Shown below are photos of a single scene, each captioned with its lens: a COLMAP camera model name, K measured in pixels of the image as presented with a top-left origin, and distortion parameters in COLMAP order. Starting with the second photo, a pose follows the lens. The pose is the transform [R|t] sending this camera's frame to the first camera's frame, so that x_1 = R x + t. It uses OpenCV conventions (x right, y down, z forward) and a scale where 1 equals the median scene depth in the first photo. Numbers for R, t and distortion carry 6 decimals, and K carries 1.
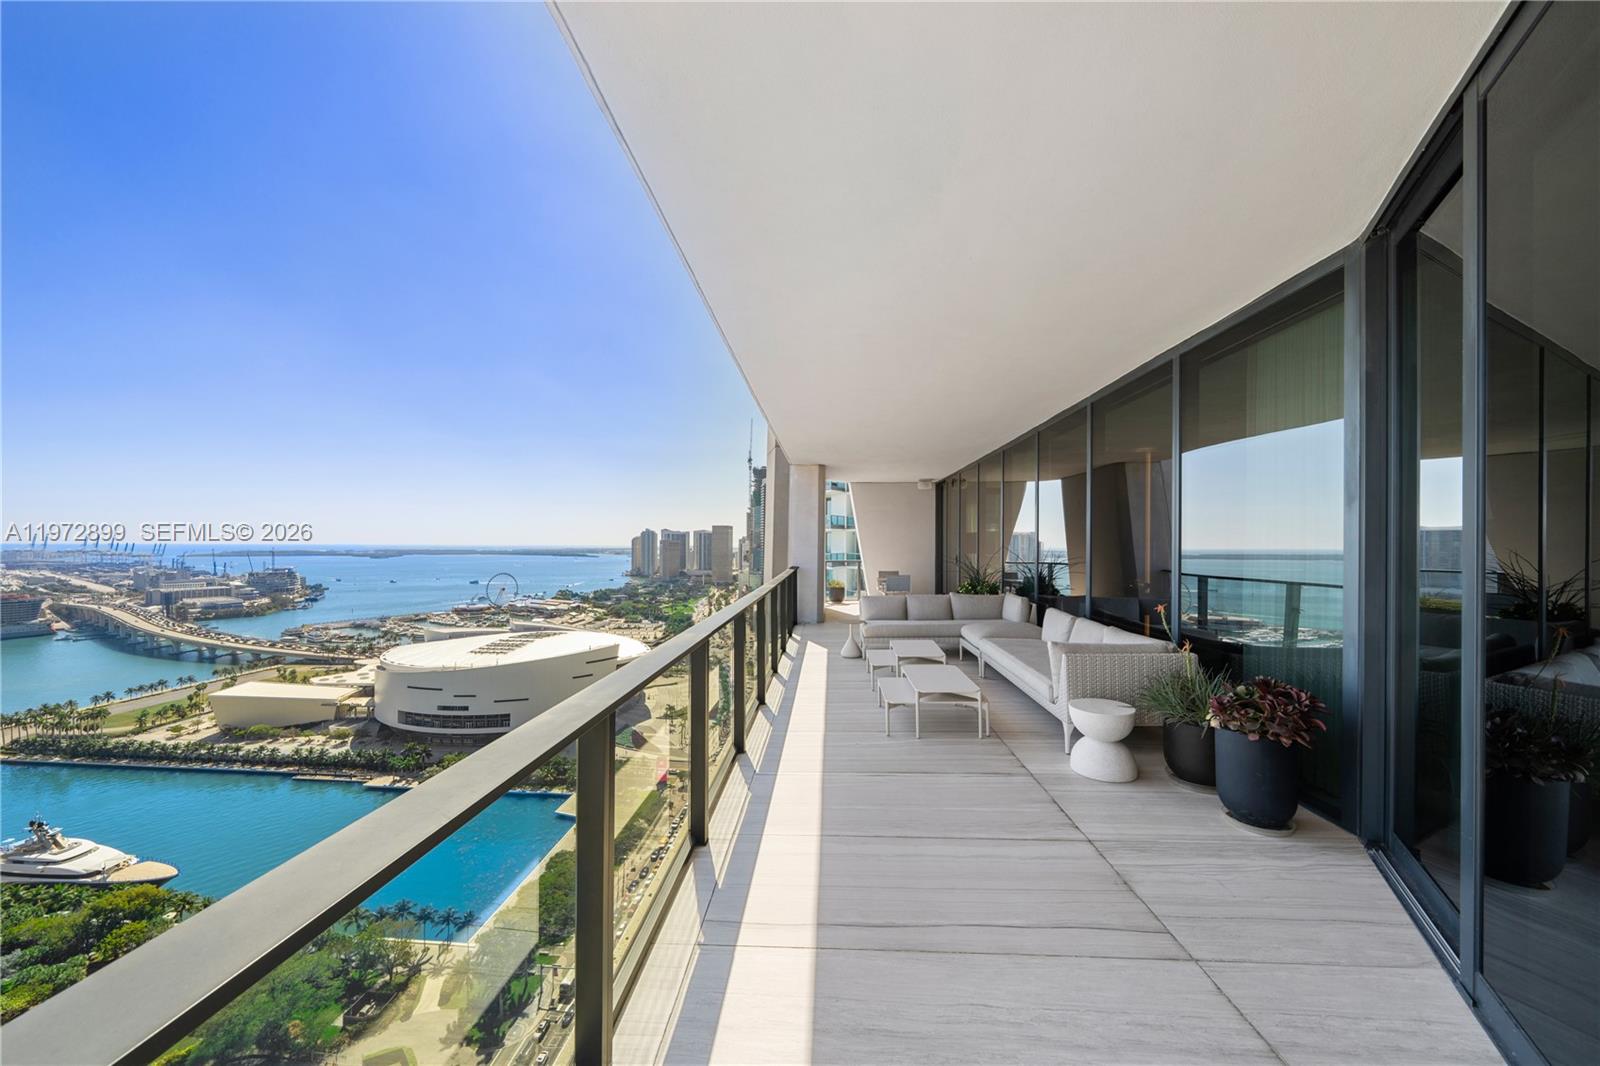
lens RADIAL K [[551.7, 0, 791.3], [0, 551.7, 546.9], [0, 0, 1]] dist [-0.002675, 0.000088]
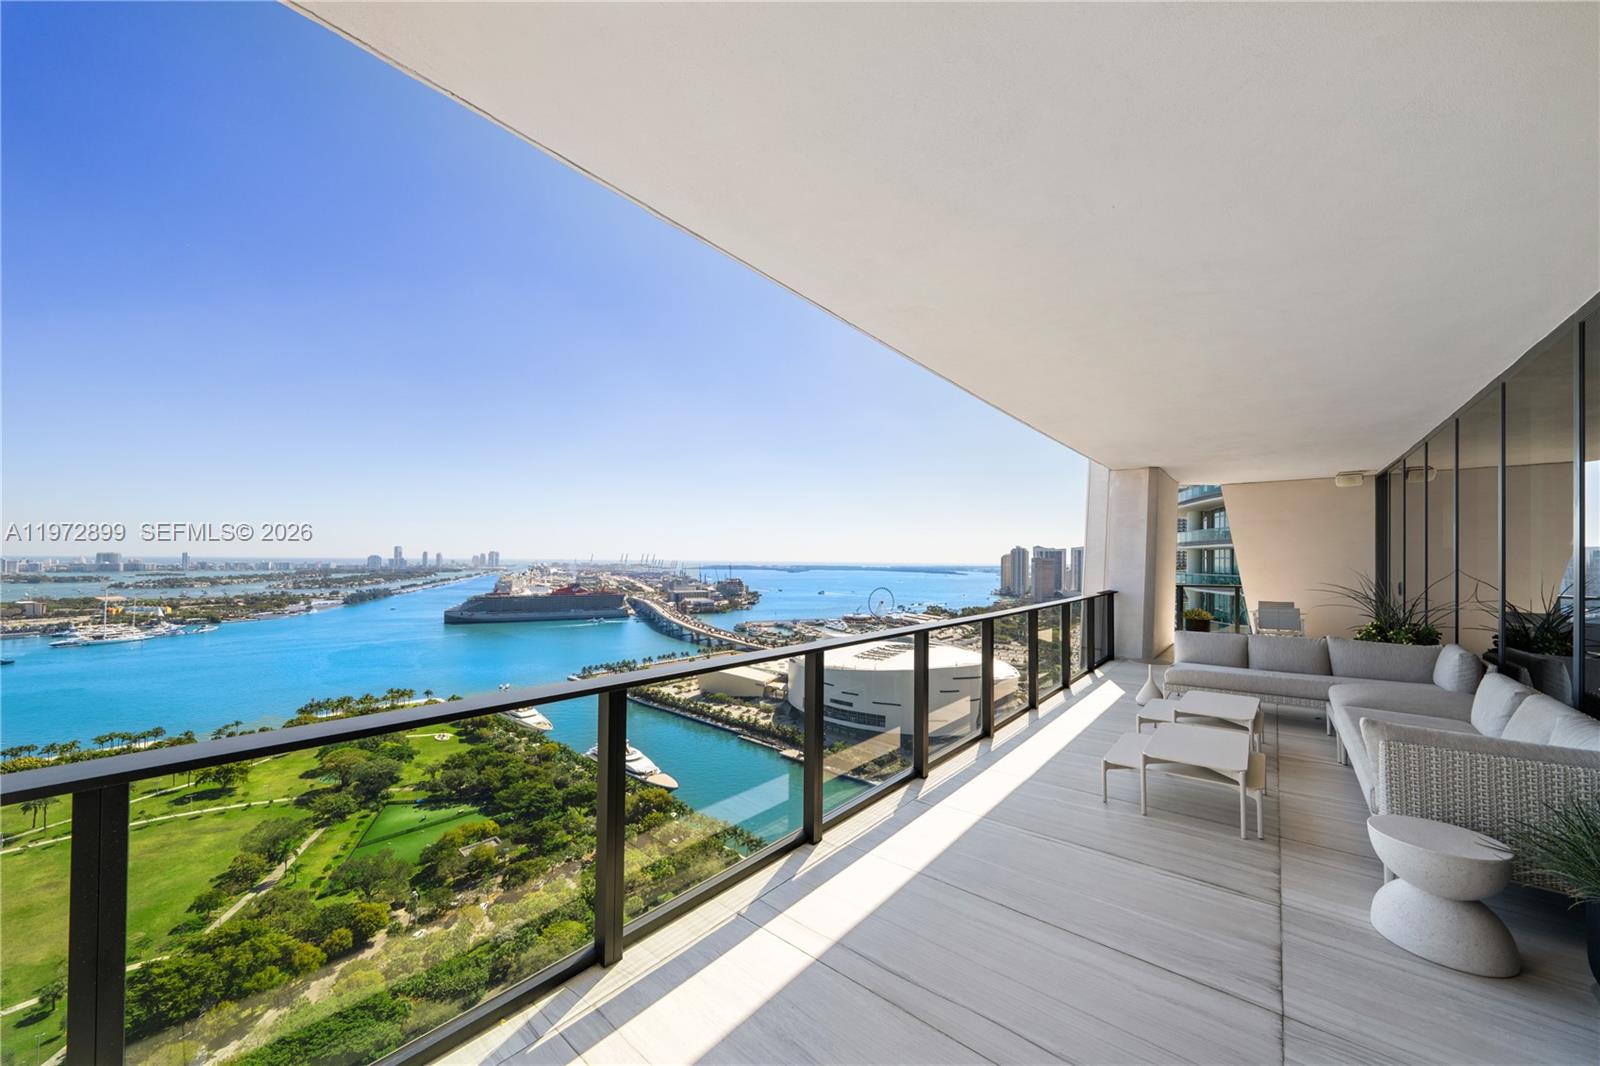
lens RADIAL K [[551.7, 0, 792.6], [0, 551.7, 551.6], [0, 0, 1]] dist [-0.002675, 0.000088]
pose [[0.798863, -0.006566, -0.601477, 0.180603], [-0.007932, 0.999739, -0.021448, -0.003678], [0.601460, 0.021905, 0.798602, 0.037451]]
